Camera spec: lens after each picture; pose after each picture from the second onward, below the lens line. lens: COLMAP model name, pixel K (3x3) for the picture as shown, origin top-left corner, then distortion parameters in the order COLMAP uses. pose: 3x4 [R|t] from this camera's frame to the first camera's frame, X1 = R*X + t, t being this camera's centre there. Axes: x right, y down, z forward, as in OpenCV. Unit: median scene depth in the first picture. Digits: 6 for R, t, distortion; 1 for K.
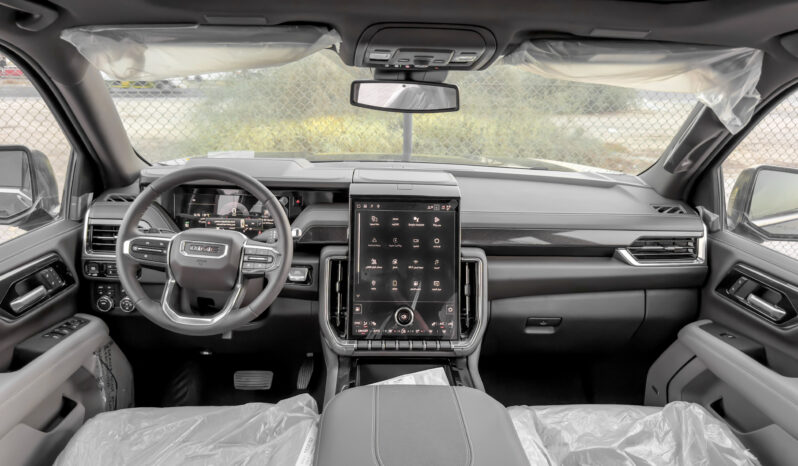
lens RADIAL K [[578.7, 0, 399.0], [0, 578.7, 233.0], [0, 0, 1]] dist [0.126962, -0.201709]
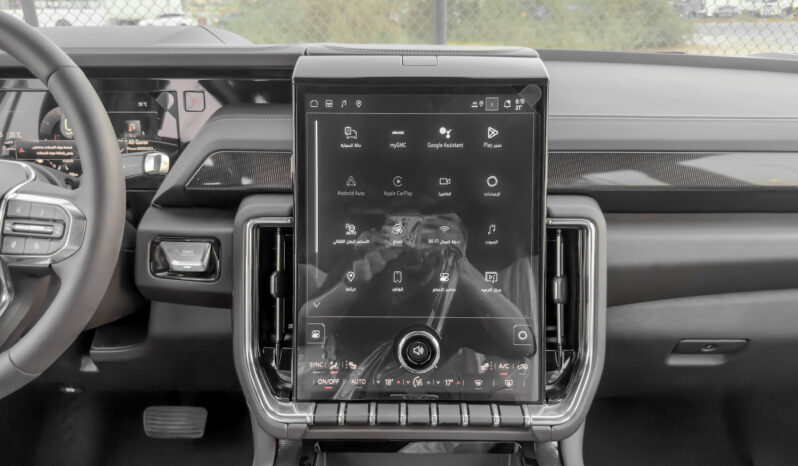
lens RADIAL K [[586.9, 0, 399.0], [0, 586.9, 233.0], [0, 0, 1]] dist [0.157918, -0.342185]
pose [[0.998053, -0.006039, -0.062074, 0.022250], [0.011009, 0.996732, 0.080031, 0.016252], [0.061388, -0.080559, 0.994858, 0.546510]]
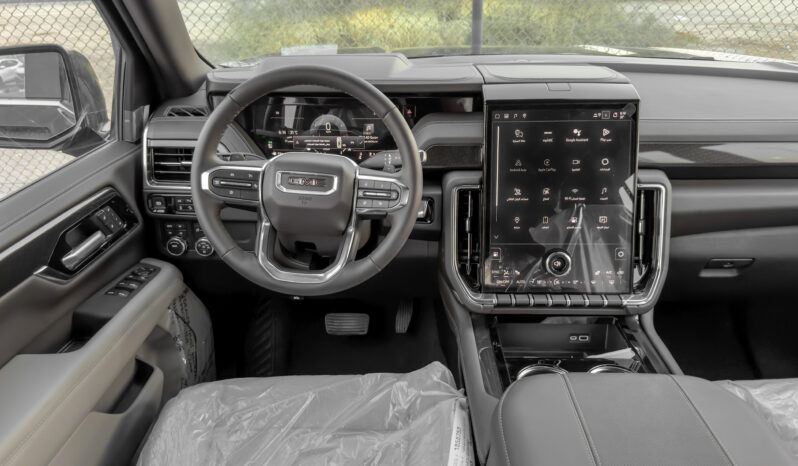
lens RADIAL K [[586.9, 0, 399.0], [0, 586.9, 233.0], [0, 0, 1]] dist [0.157918, -0.342185]
pose [[0.997768, -0.007904, -0.066303, -0.145455], [0.018423, 0.987014, 0.159574, -0.022467], [0.064181, -0.160439, 0.984957, 0.228658]]
